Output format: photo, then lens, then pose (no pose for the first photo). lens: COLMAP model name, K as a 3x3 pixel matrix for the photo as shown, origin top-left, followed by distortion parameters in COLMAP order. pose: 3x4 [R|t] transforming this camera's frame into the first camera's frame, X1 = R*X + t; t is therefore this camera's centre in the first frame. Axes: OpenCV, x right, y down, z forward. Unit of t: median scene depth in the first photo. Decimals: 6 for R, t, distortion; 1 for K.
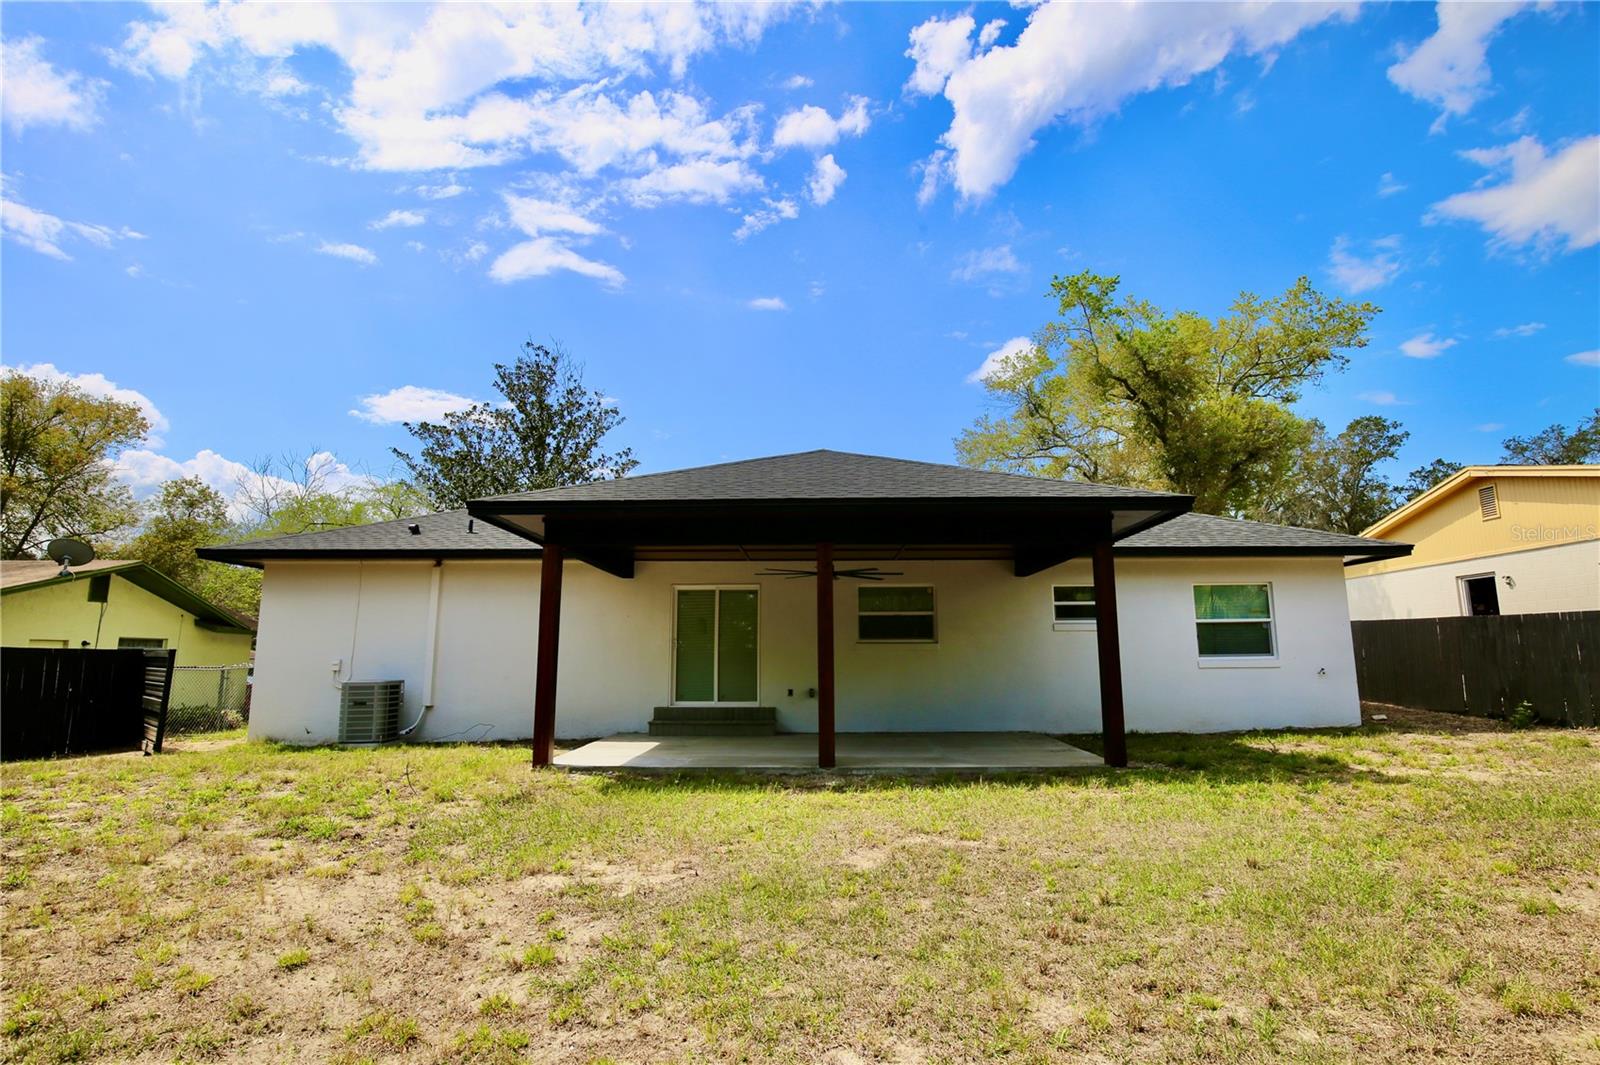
lens RADIAL K [[747.6, 0, 810.9], [0, 747.6, 538.0], [0, 0, 1]] dist [-0.030167, -0.000056]
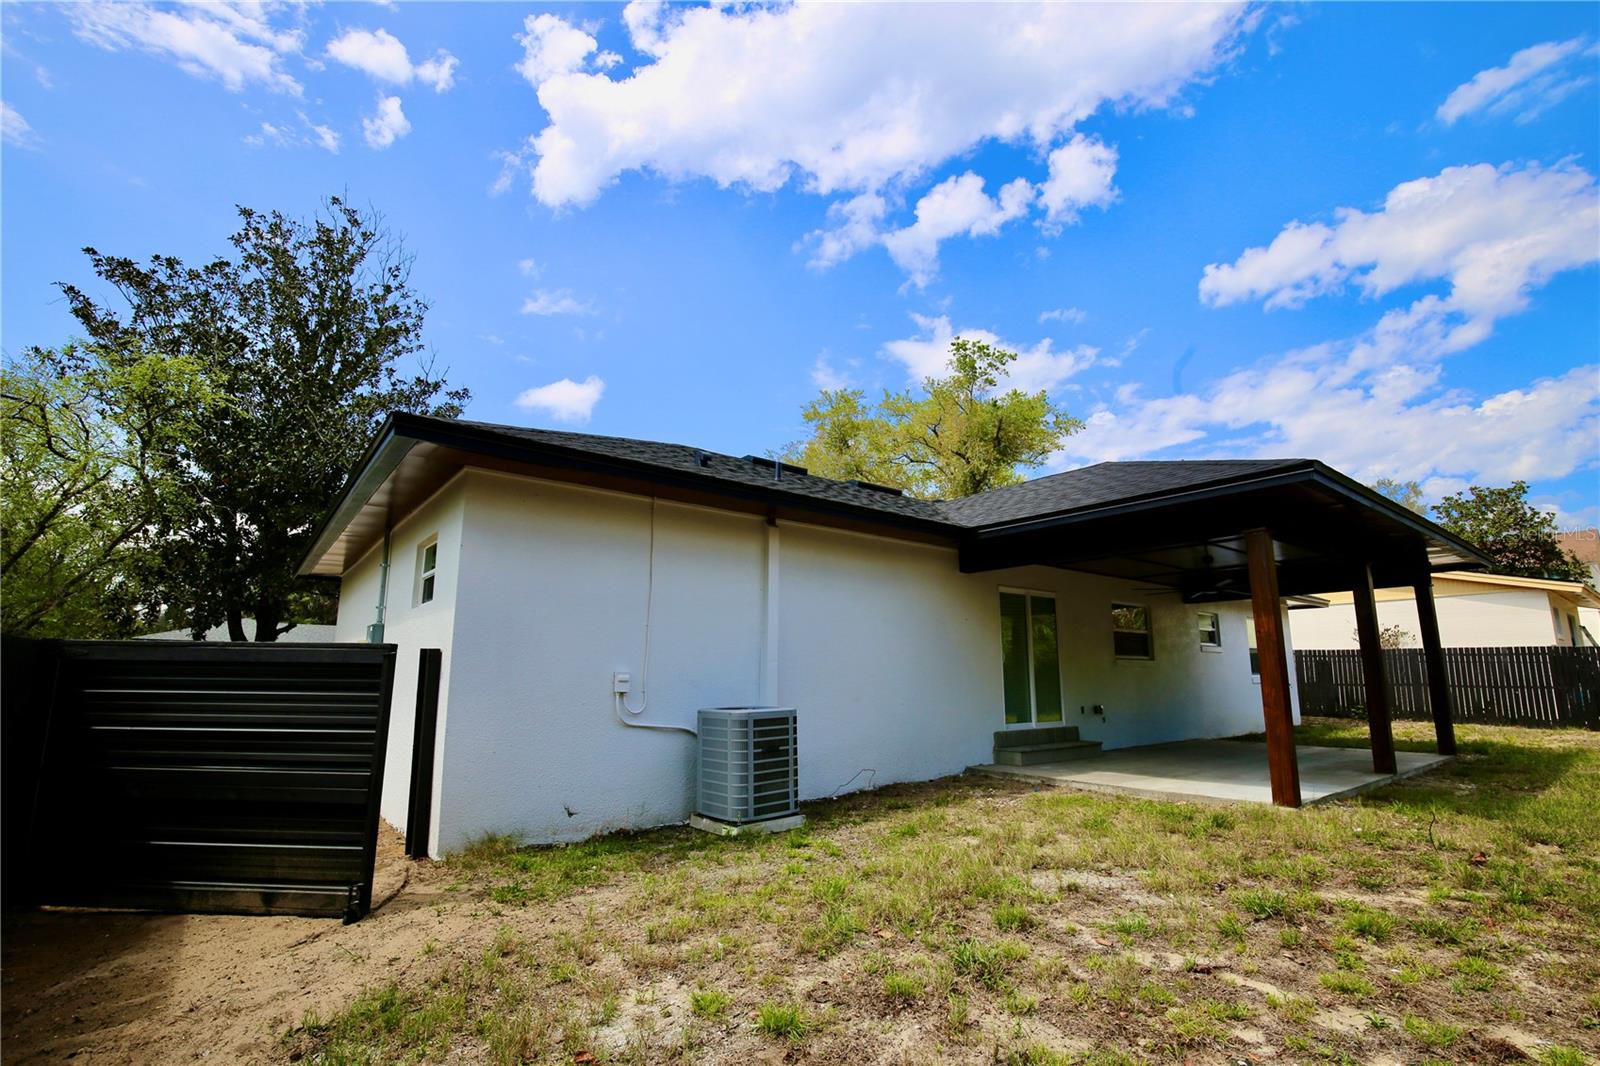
lens RADIAL K [[726.2, 0, 807.8], [0, 726.2, 539.2], [0, 0, 1]] dist [-0.020068, 0.000892]
pose [[0.777360, 0.121376, 0.617235, -0.860054], [-0.102446, 0.992536, -0.066154, 0.087838], [-0.620658, -0.011808, 0.783993, 0.491292]]
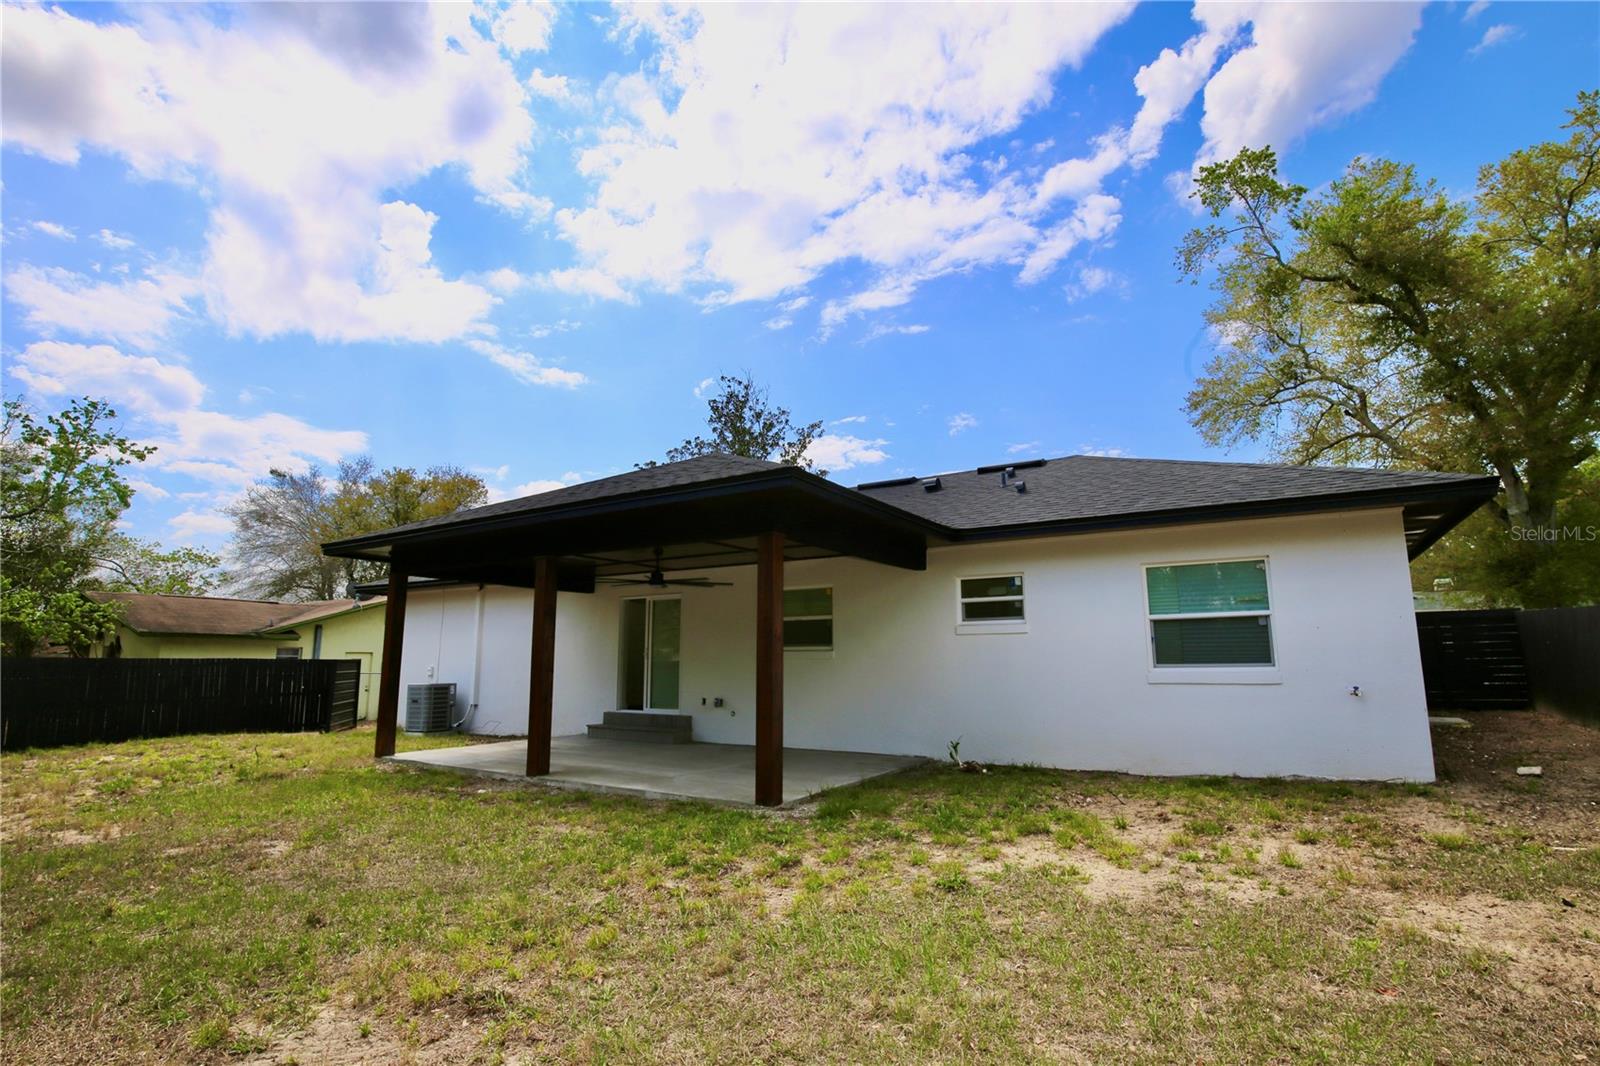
lens RADIAL K [[760.0, 0, 825.2], [0, 760.0, 530.2], [0, 0, 1]] dist [-0.029860, 0.000162]
pose [[0.859922, -0.086782, -0.502994, 0.619838], [0.082125, 0.996125, -0.031461, 0.025241], [0.503775, -0.014254, 0.863717, 0.211819]]
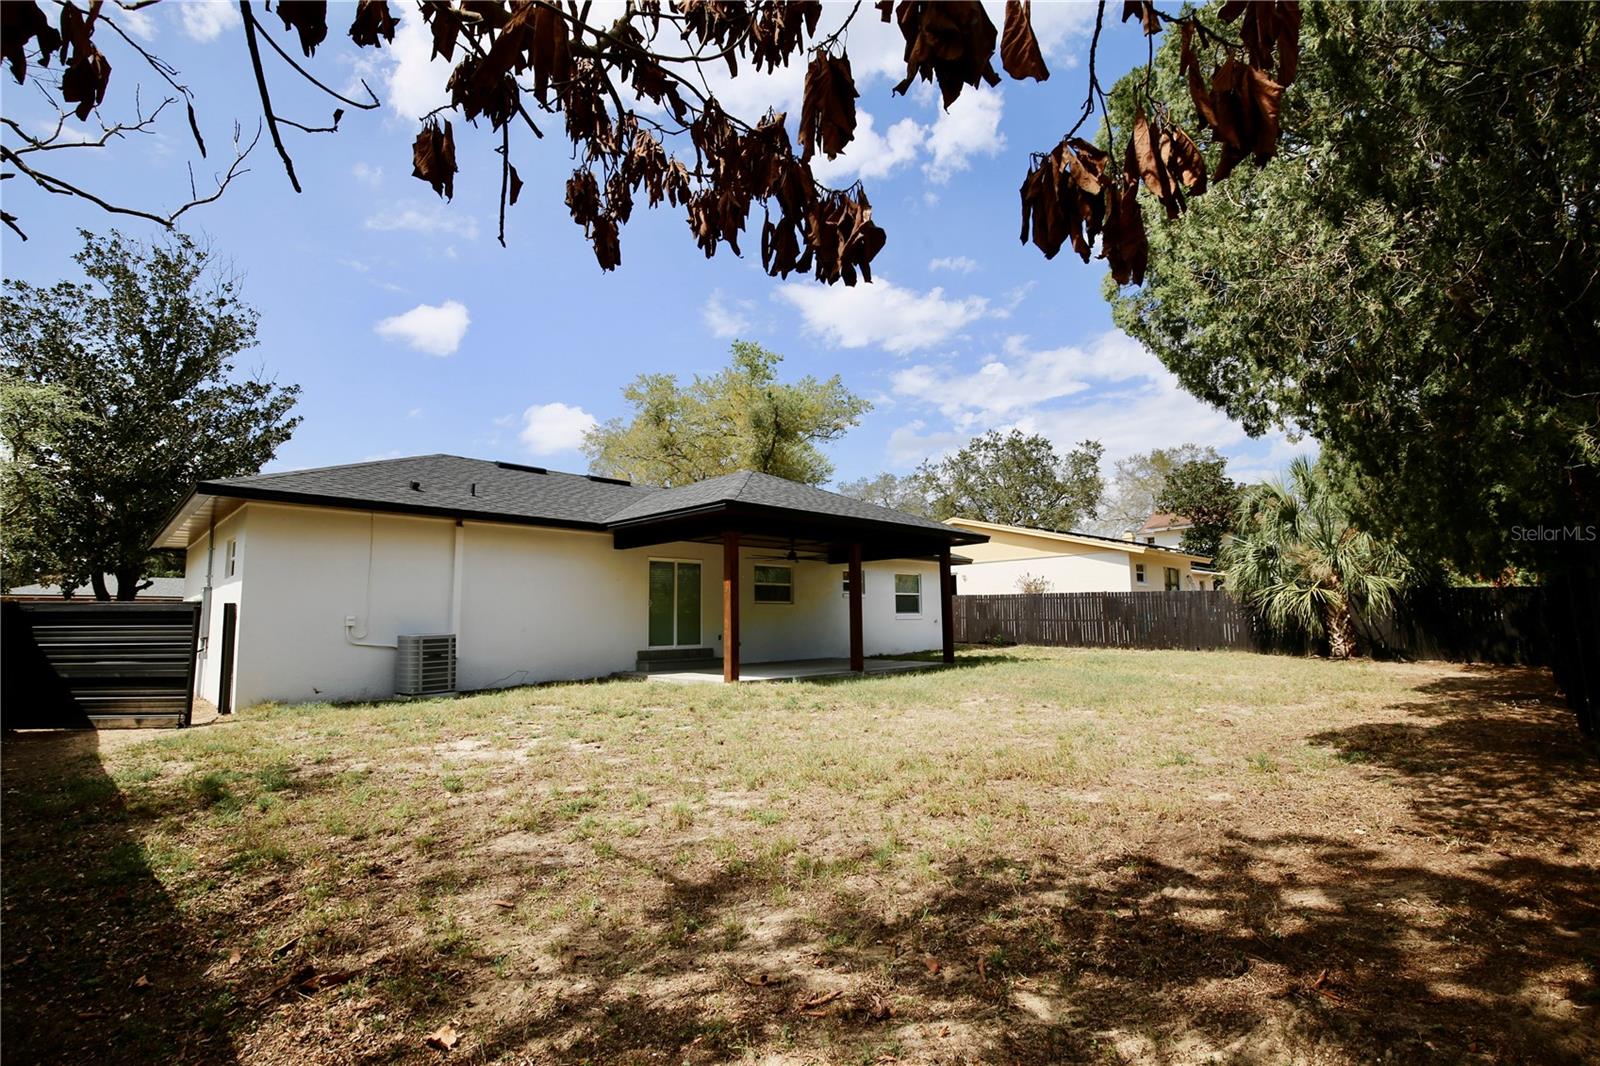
lens RADIAL K [[730.2, 0, 779.8], [0, 730.2, 533.5], [0, 0, 1]] dist [0.000081, 0.001478]
pose [[0.718988, 0.078702, 0.690552, -0.888411], [-0.103078, 0.994655, -0.006038, 0.007965], [-0.687336, -0.066840, 0.723257, -0.061144]]
